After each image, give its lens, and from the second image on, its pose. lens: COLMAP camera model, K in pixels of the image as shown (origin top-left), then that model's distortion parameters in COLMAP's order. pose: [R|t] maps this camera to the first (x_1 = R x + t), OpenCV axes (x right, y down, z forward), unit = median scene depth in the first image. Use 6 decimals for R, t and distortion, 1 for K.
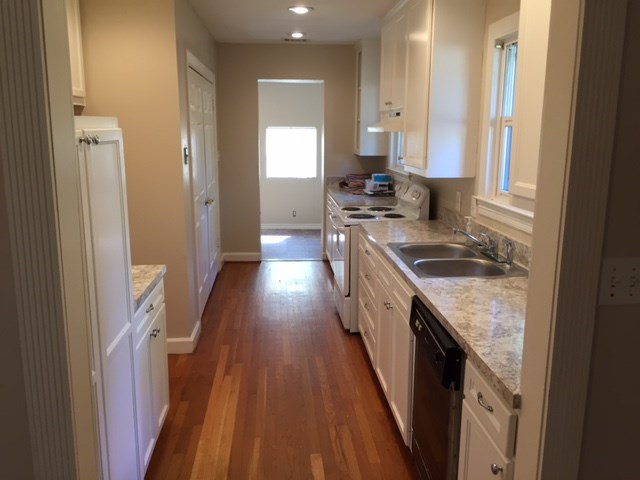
lens RADIAL K [[548.8, 0, 319.9], [0, 548.8, 240.3], [0, 0, 1]] dist [0.051411, -0.083269]
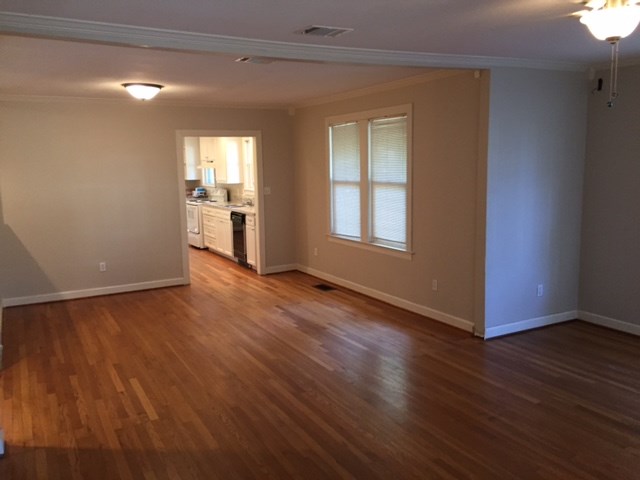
lens RADIAL K [[548.8, 0, 322.7], [0, 548.8, 238.6], [0, 0, 1]] dist [0.051411, -0.083269]
pose [[0.912201, -0.075768, 0.402676, -0.442999], [0.099489, 0.994302, -0.038288, 0.276197], [-0.397480, 0.074988, 0.914541, -1.516325]]
